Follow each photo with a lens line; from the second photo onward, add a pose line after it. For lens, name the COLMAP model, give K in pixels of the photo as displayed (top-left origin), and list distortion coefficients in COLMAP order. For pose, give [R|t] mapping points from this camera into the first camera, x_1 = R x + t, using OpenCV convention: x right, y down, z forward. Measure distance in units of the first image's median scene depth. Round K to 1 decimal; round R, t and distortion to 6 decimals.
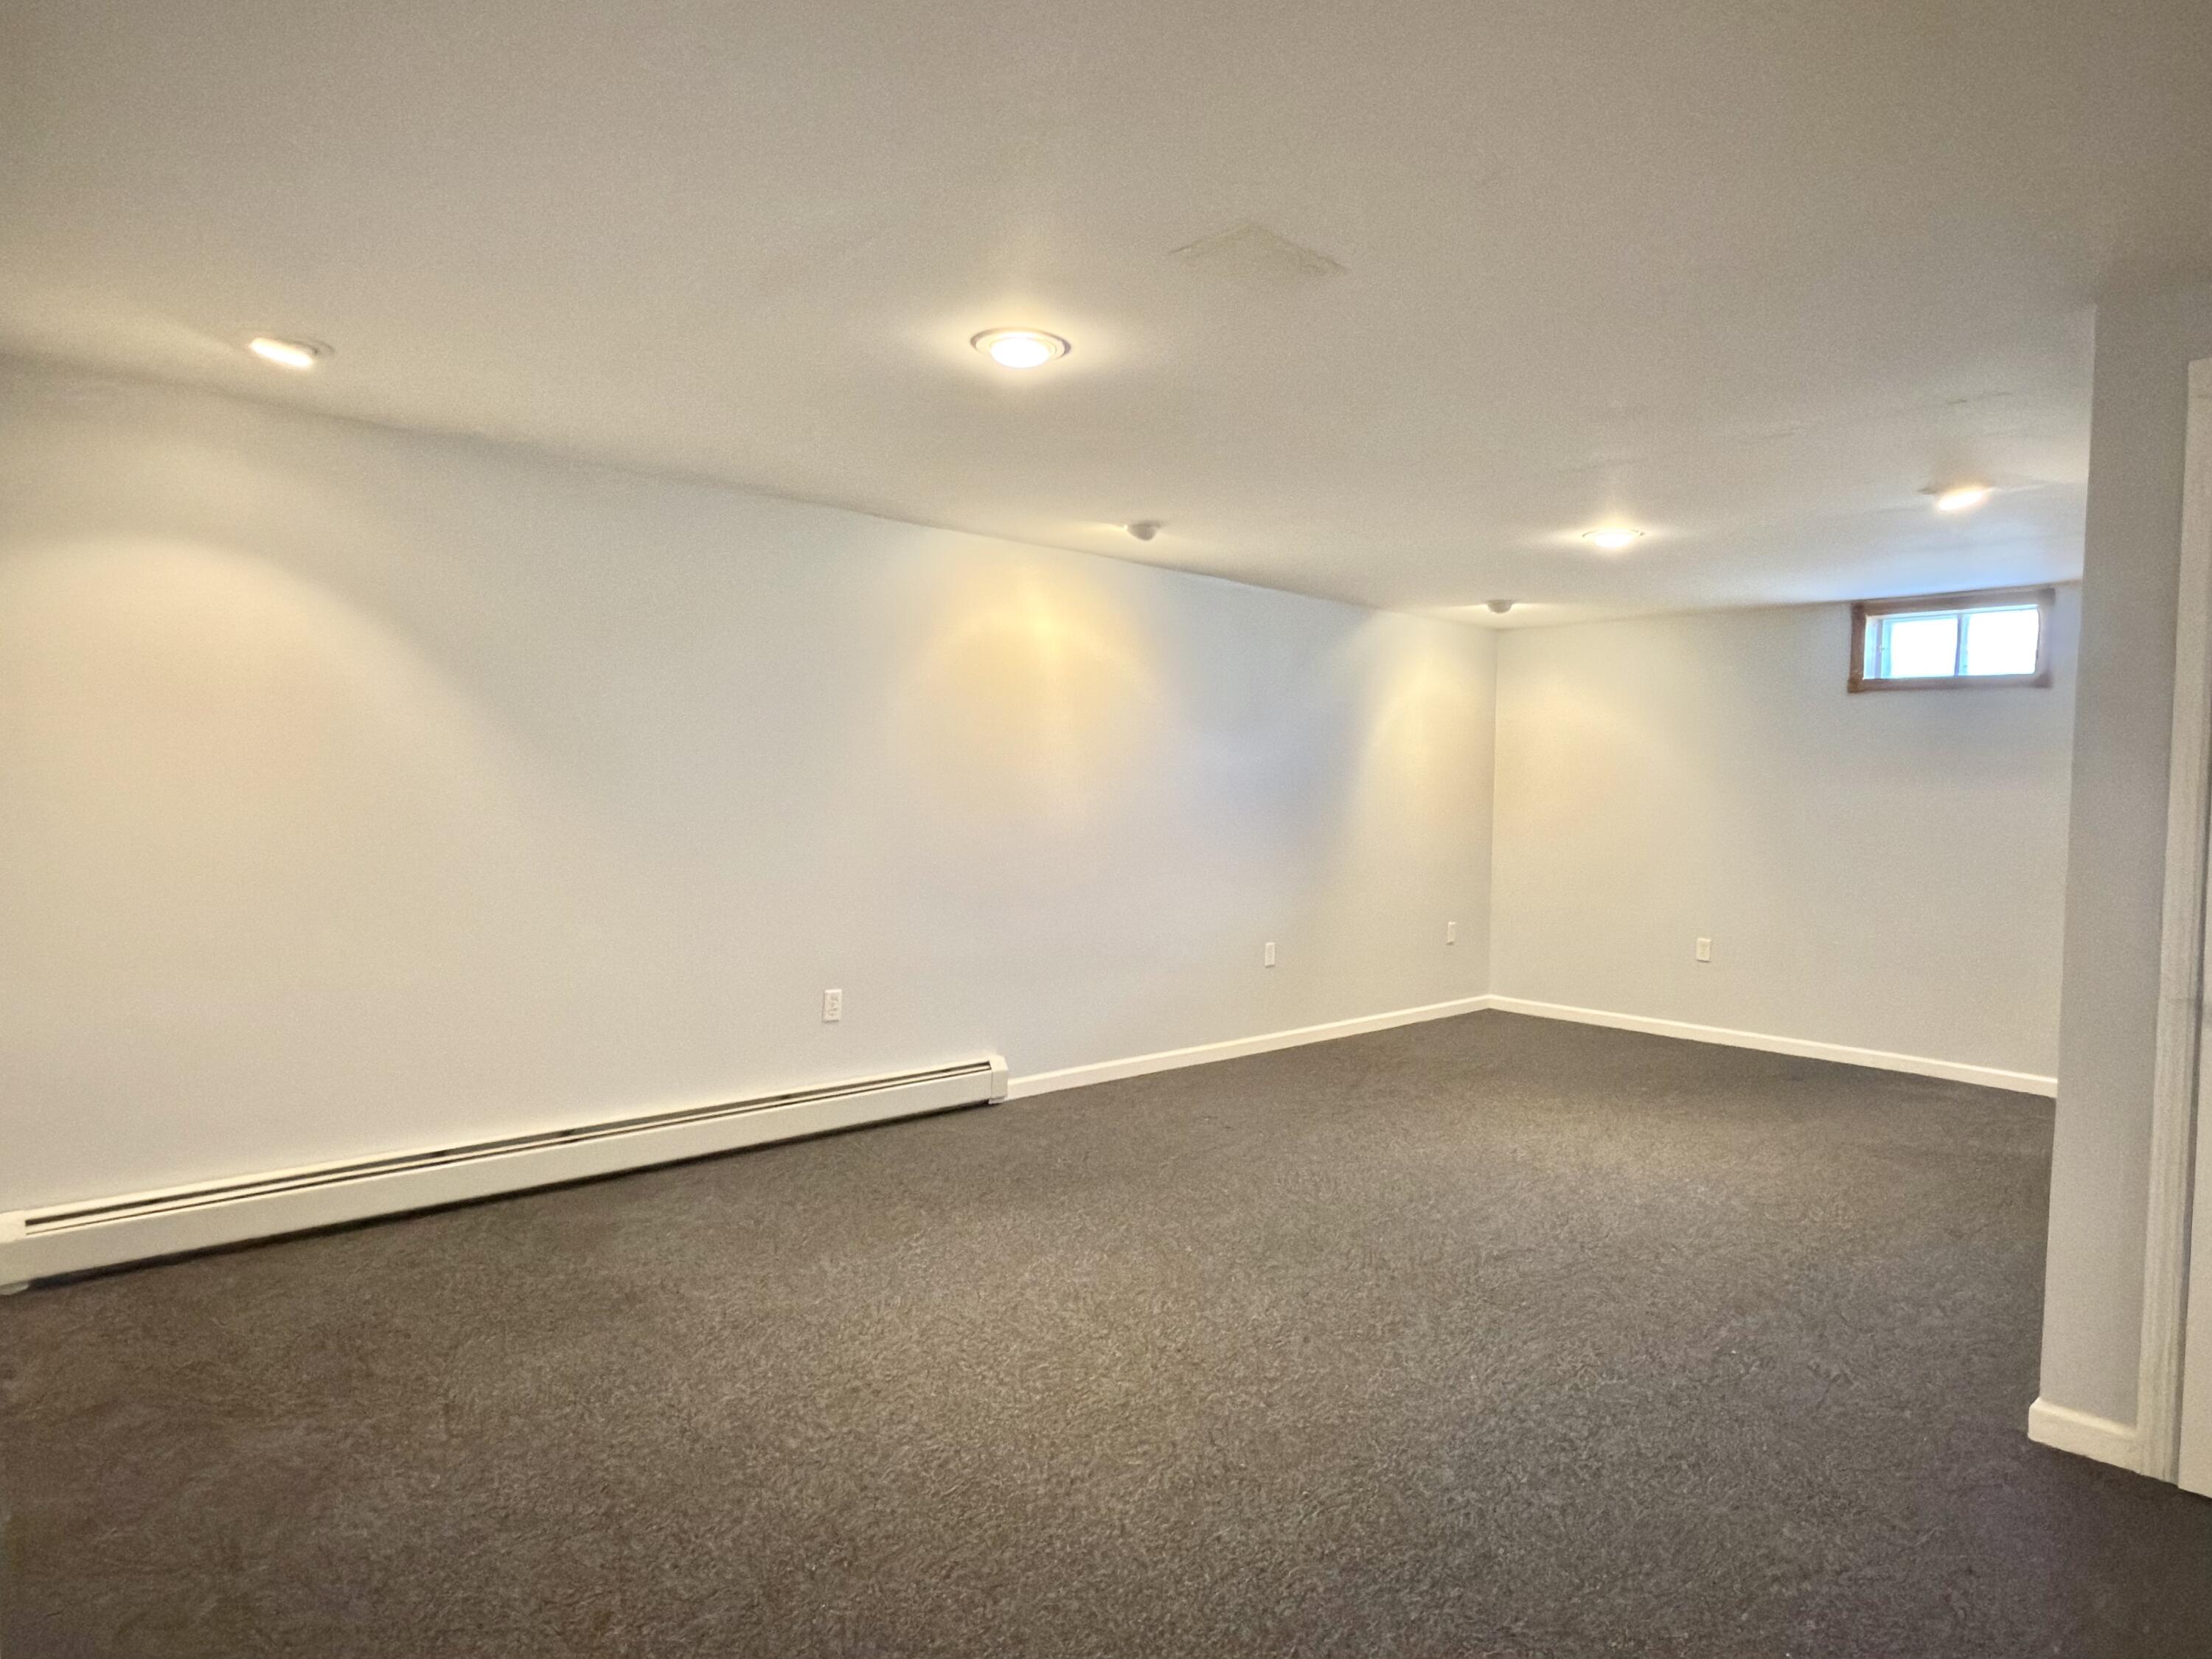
lens RADIAL K [[1290.3, 0, 1110.4], [0, 1290.3, 818.9], [0, 0, 1]] dist [0.007028, -0.001221]
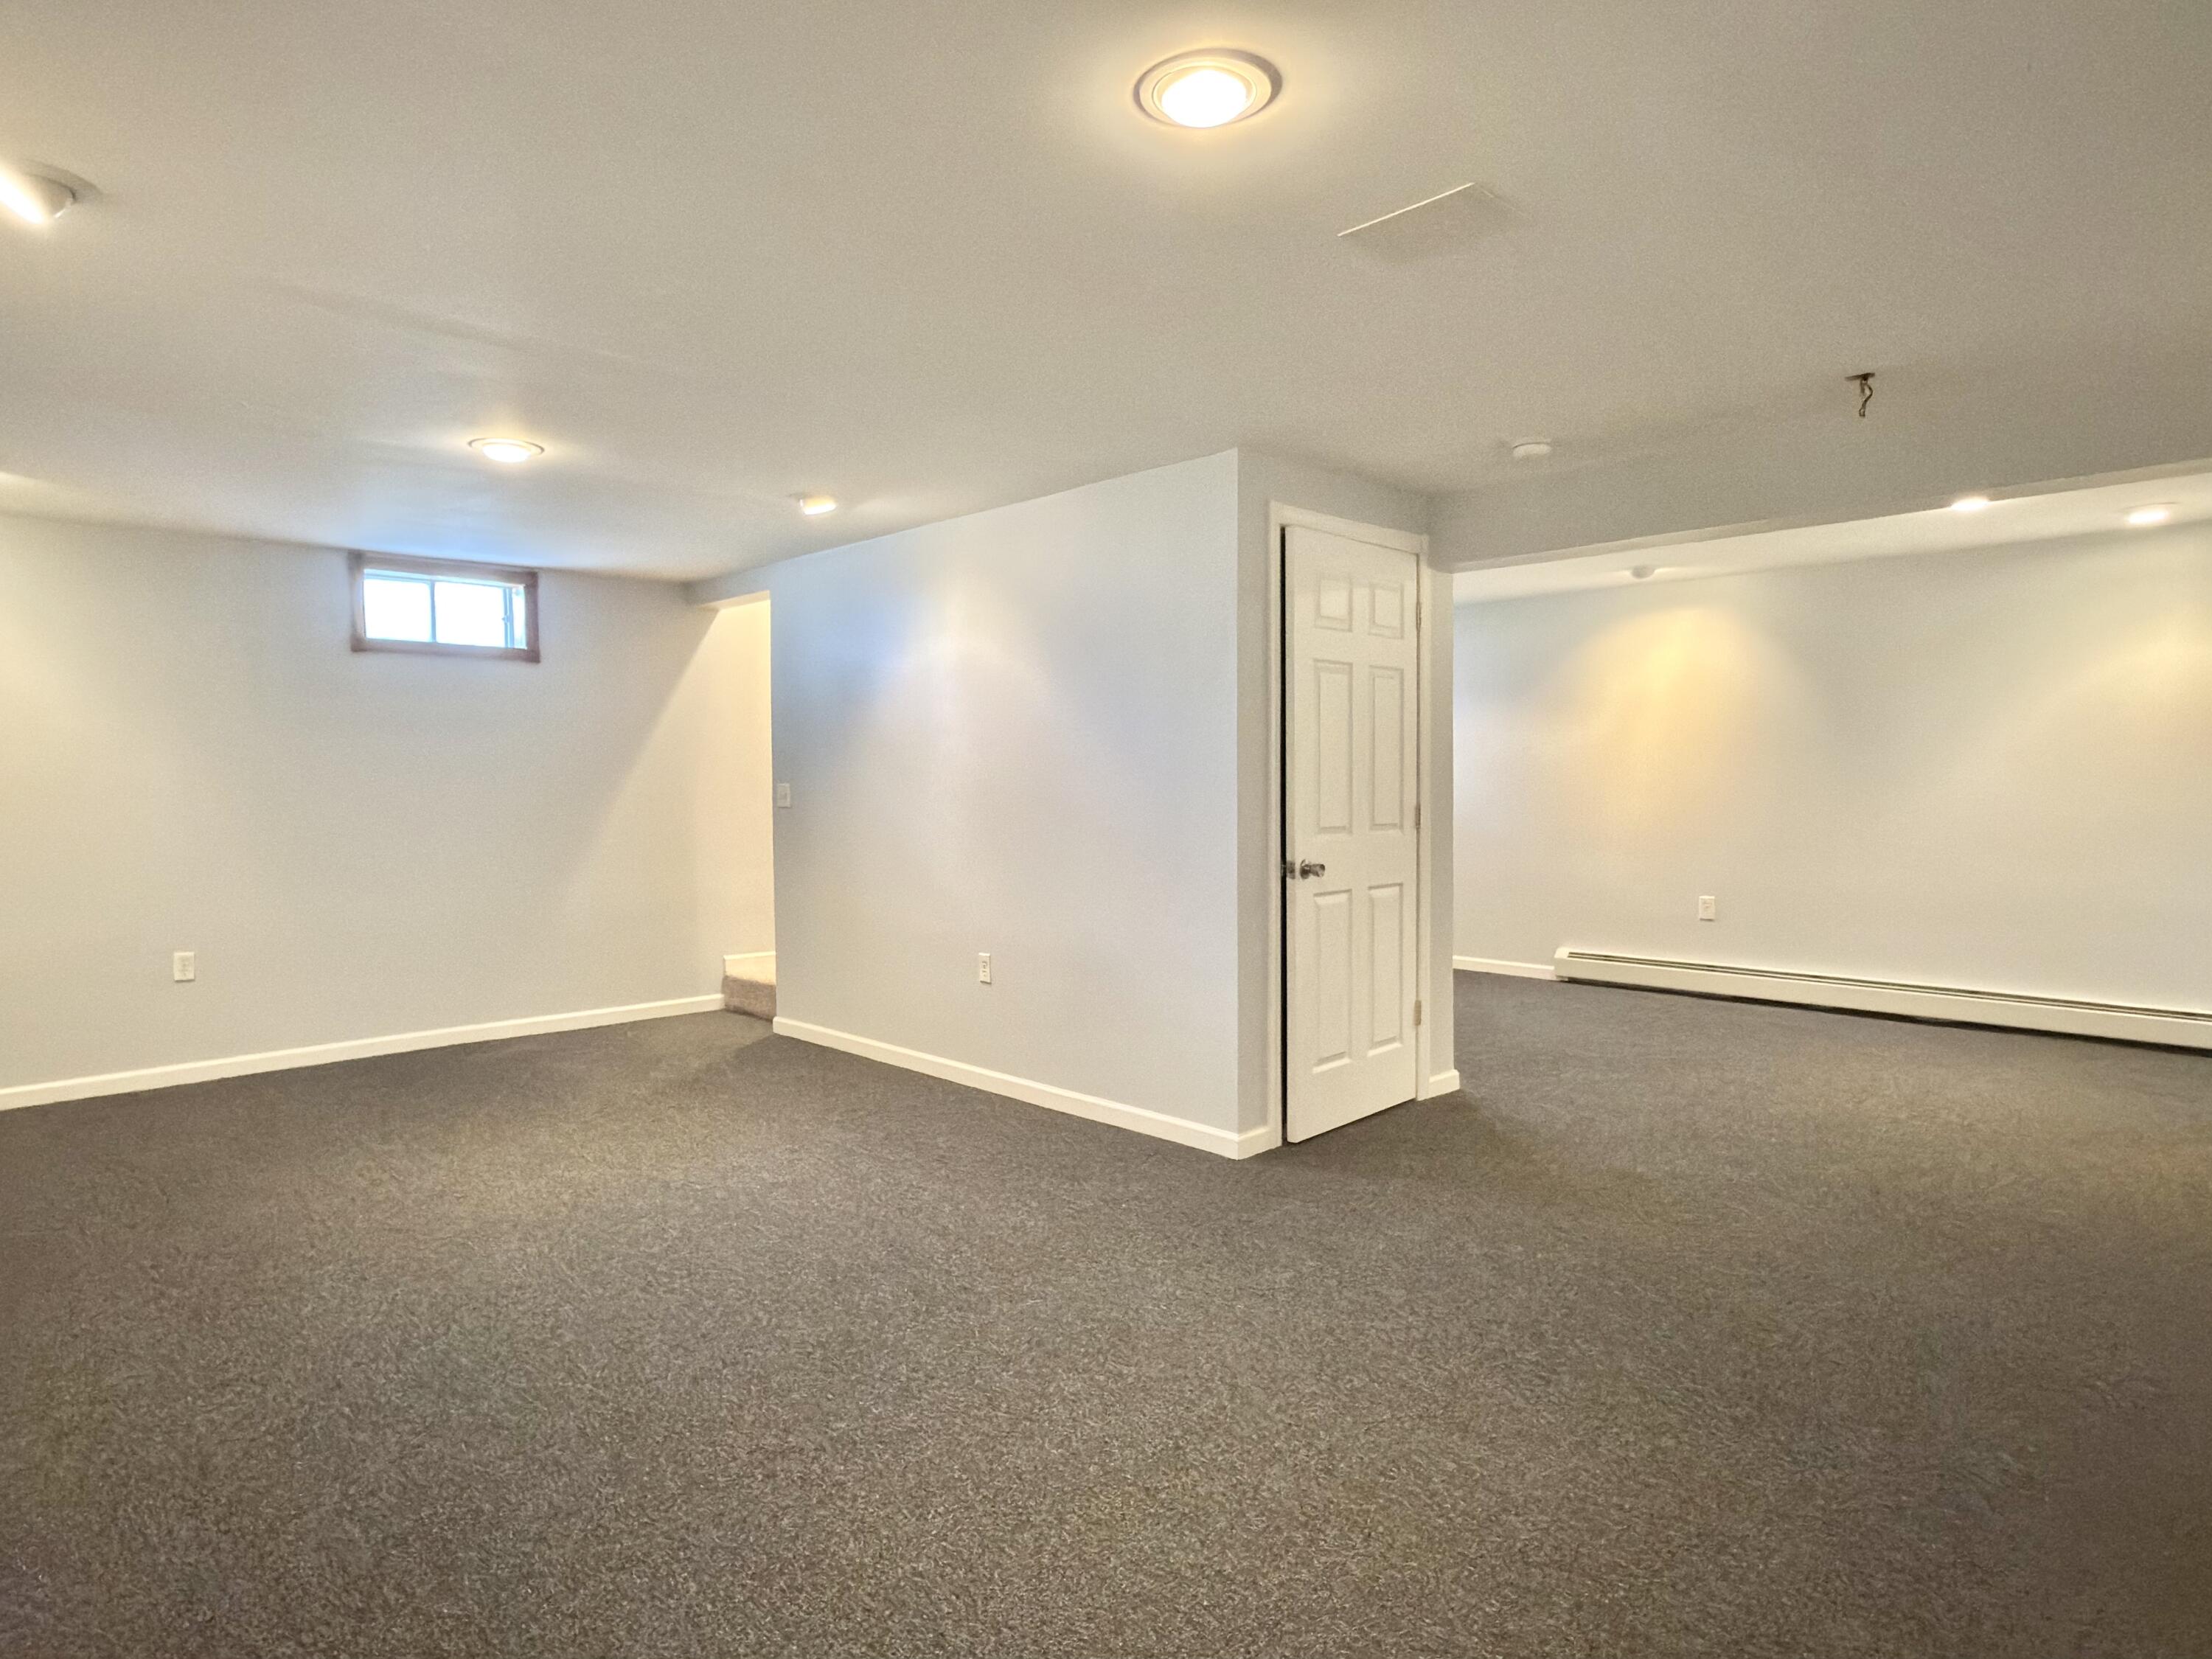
lens RADIAL K [[1290.3, 0, 1110.4], [0, 1290.3, 818.9], [0, 0, 1]] dist [0.007028, -0.001221]
pose [[-0.014411, -0.059581, 0.998119, -0.453888], [0.034237, 0.997608, 0.060044, -0.021452], [-0.999310, 0.035038, -0.012337, 0.623316]]
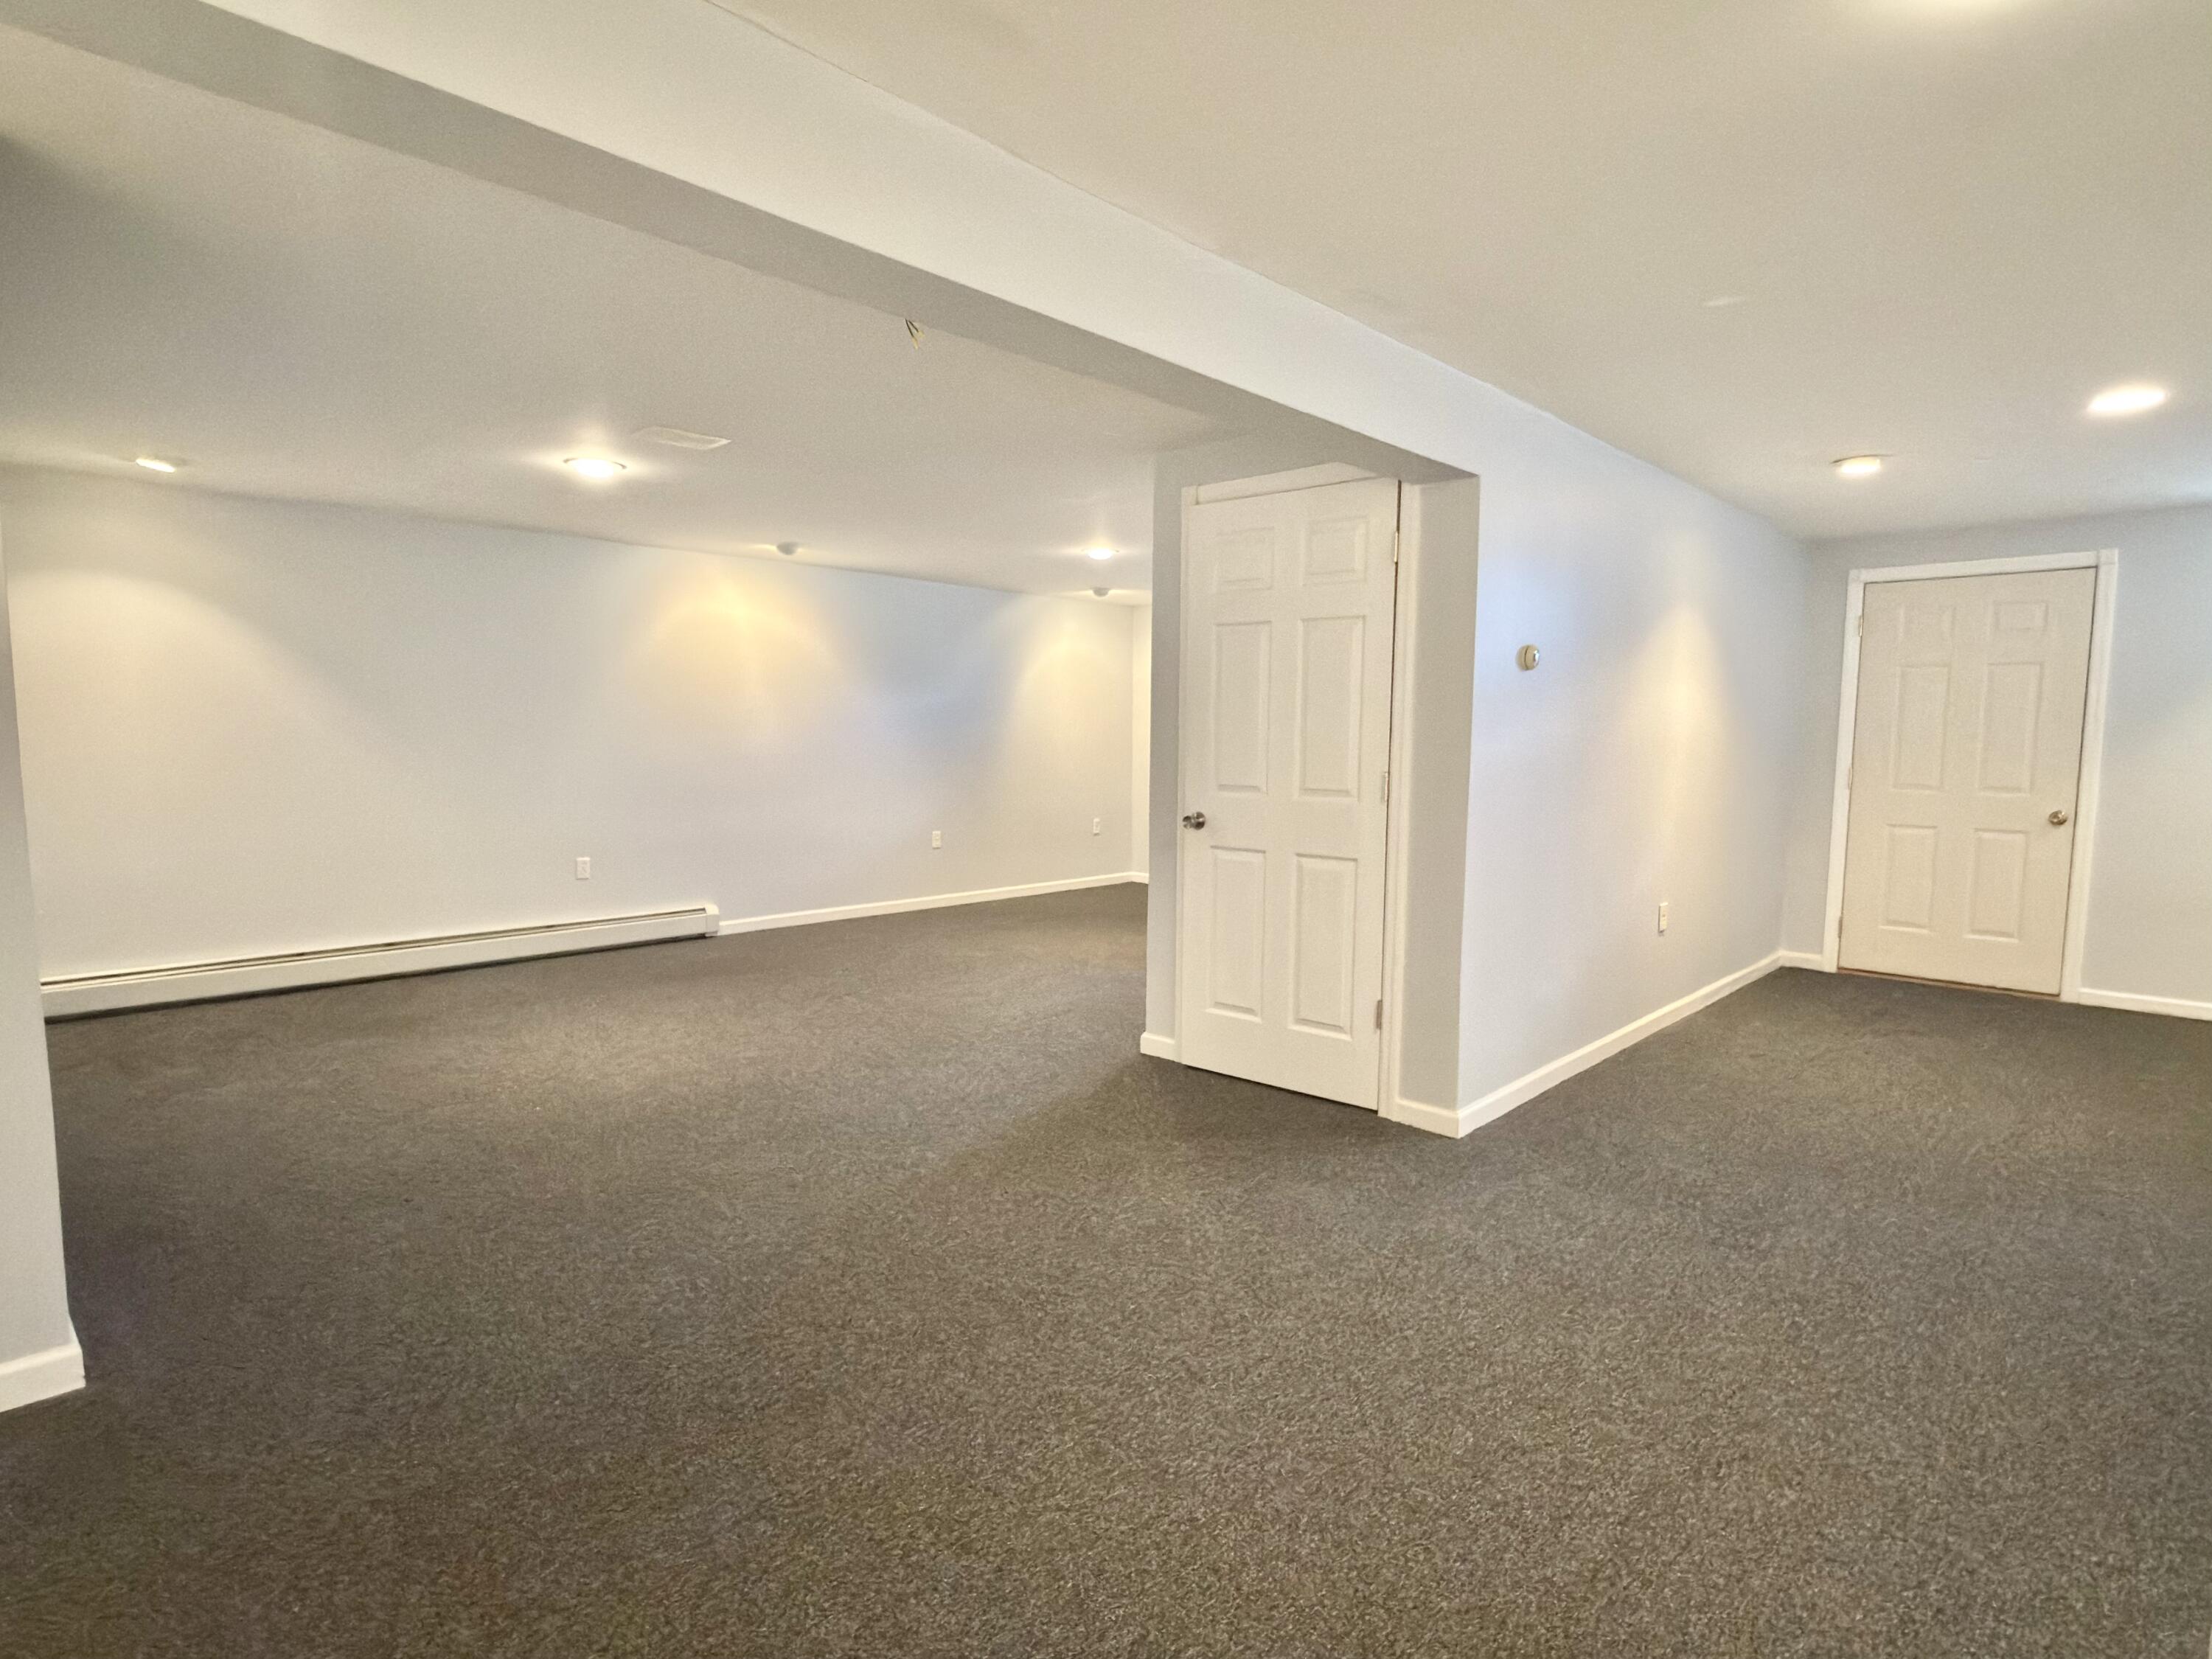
lens RADIAL K [[1159.4, 0, 1106.0], [0, 1159.4, 829.5], [0, 0, 1]] dist [-0.001676, -0.000435]
pose [[0.997813, -0.016326, 0.064056, 0.295156], [0.012401, 0.998049, 0.061193, 0.023143], [-0.064930, -0.060265, 0.996068, -0.367148]]
